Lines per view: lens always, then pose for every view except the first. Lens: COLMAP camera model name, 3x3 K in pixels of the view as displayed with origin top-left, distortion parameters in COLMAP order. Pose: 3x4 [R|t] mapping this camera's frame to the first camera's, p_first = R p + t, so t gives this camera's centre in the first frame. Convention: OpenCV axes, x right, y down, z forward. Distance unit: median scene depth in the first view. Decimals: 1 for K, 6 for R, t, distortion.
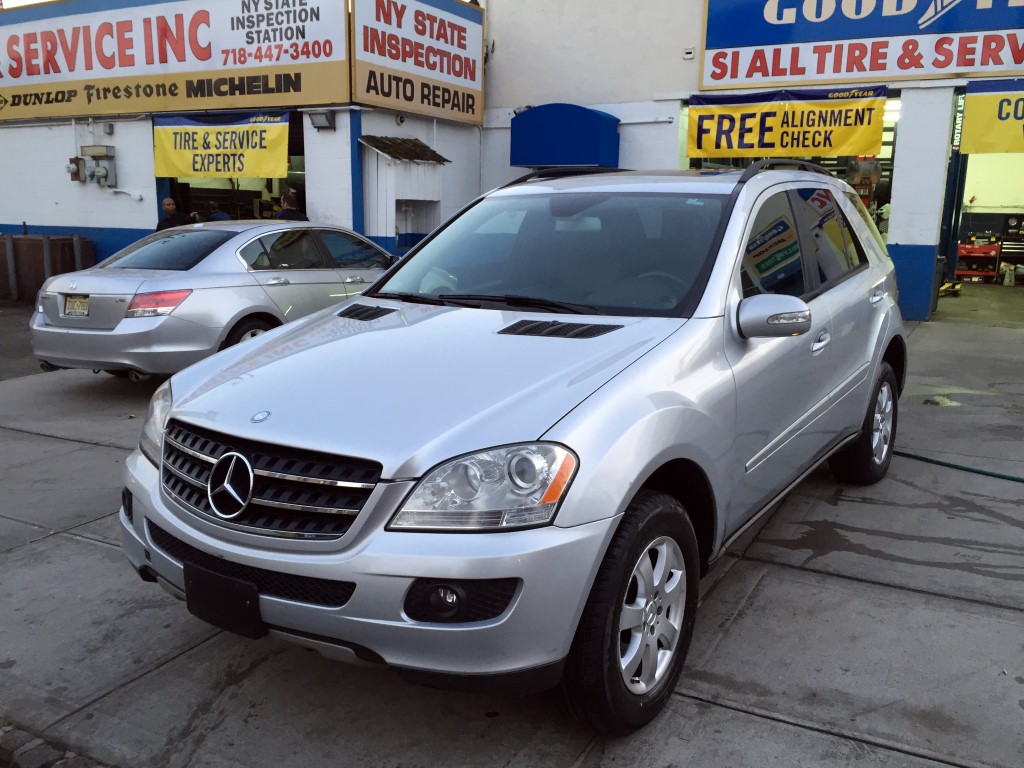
lens RADIAL K [[875.3, 0, 512.0], [0, 875.3, 384.0], [0, 0, 1]] dist [0.093696, -0.138127]
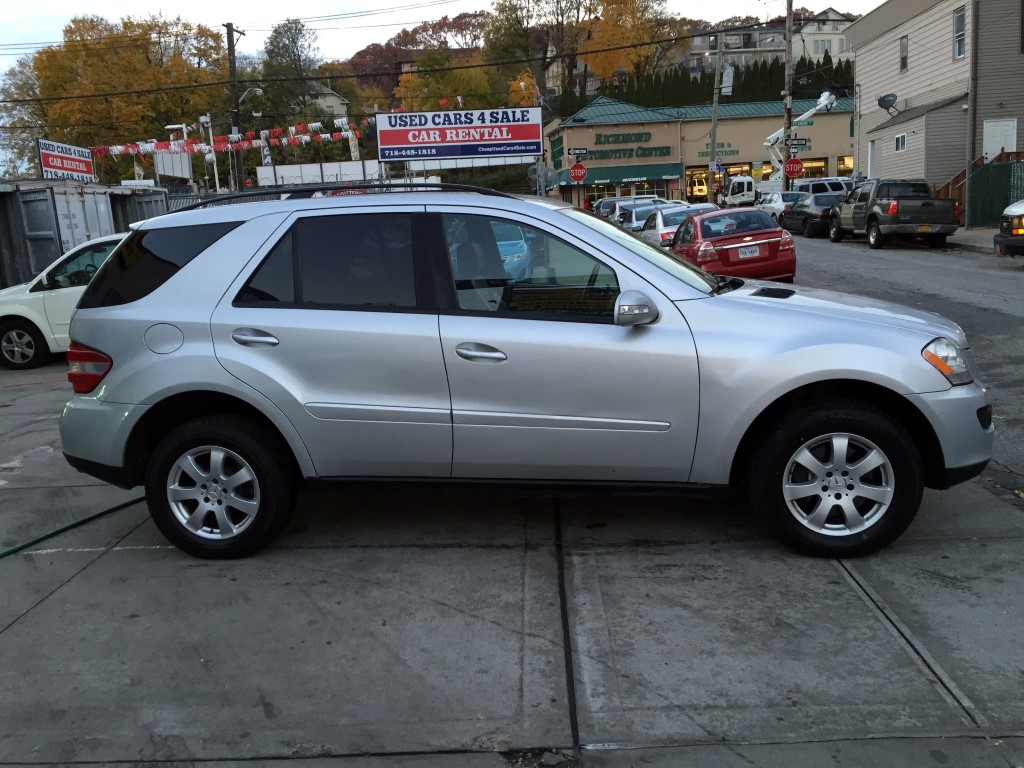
lens RADIAL K [[873.3, 0, 512.0], [0, 873.3, 384.0], [0, 0, 1]] dist [0.094777, -0.147842]
pose [[-0.459209, -0.133434, 0.878250, -0.312672], [0.228544, 0.937629, 0.261954, -0.104280], [-0.858426, 0.321011, -0.400072, 0.525865]]
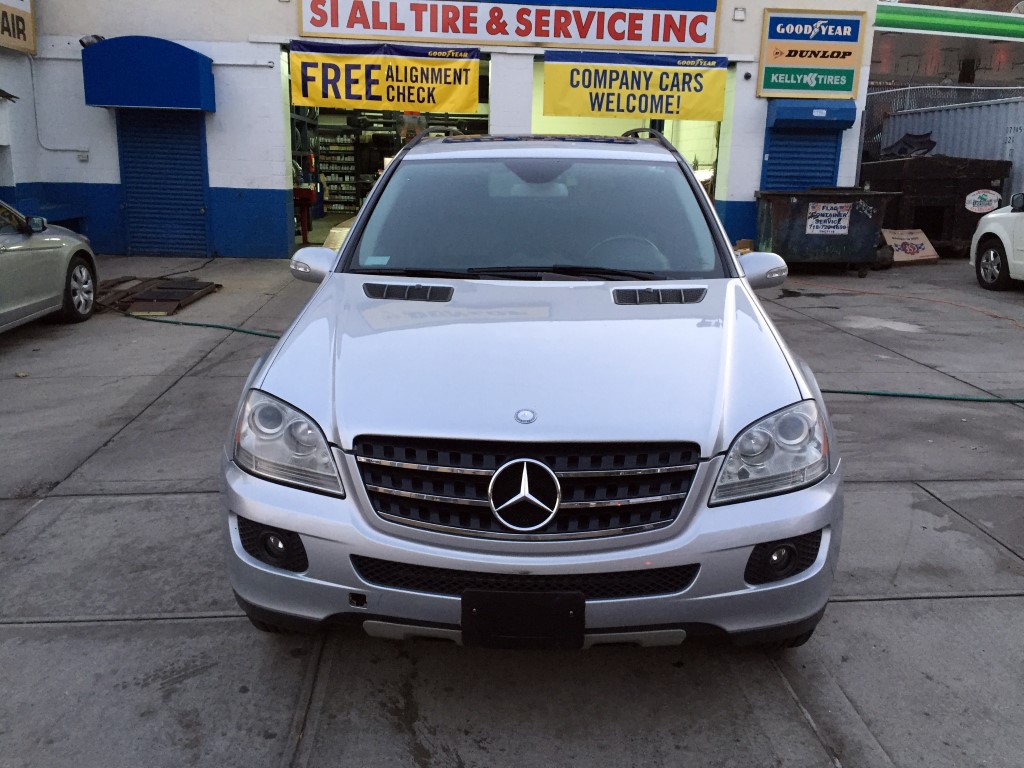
lens RADIAL K [[873.3, 0, 512.0], [0, 873.3, 384.0], [0, 0, 1]] dist [0.094777, -0.147842]
pose [[0.841853, -0.124199, 0.525223, -0.161304], [0.092994, 0.991987, 0.085519, -0.015681], [-0.531636, -0.023151, 0.846657, 0.050172]]
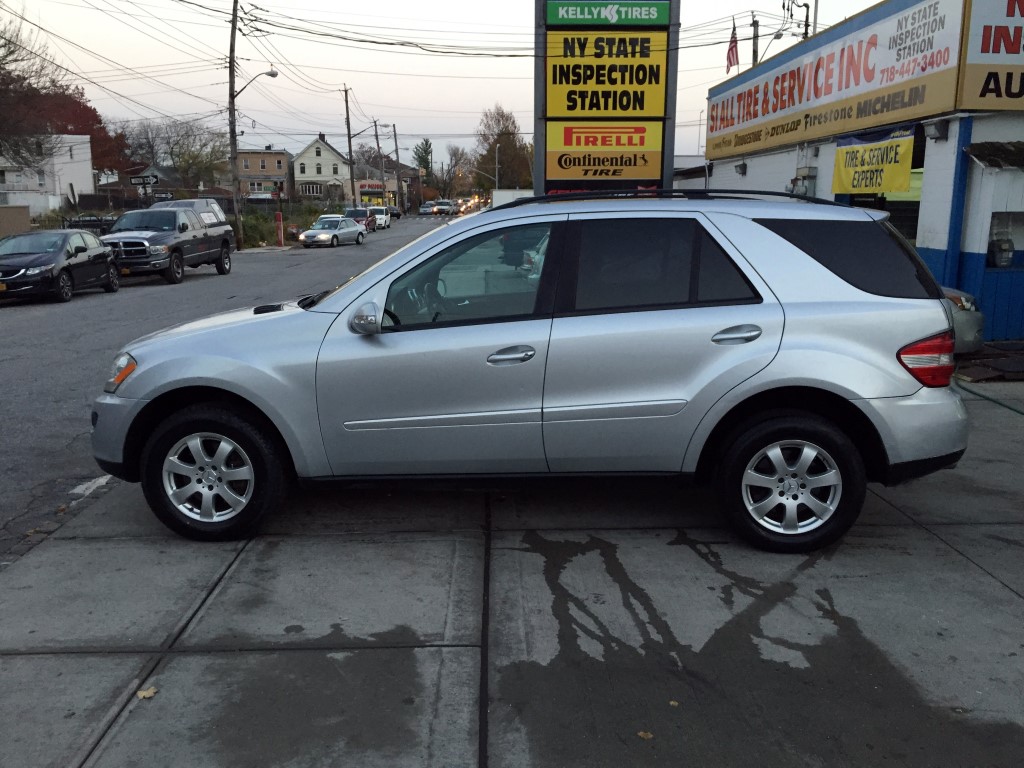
lens RADIAL K [[881.5, 0, 512.0], [0, 881.5, 384.0], [0, 0, 1]] dist [0.102415, -0.164599]
pose [[0.509451, 0.157524, -0.845959, 0.412749], [-0.166196, 0.982603, 0.082883, -0.033121], [0.844298, 0.098370, 0.526768, 0.129003]]
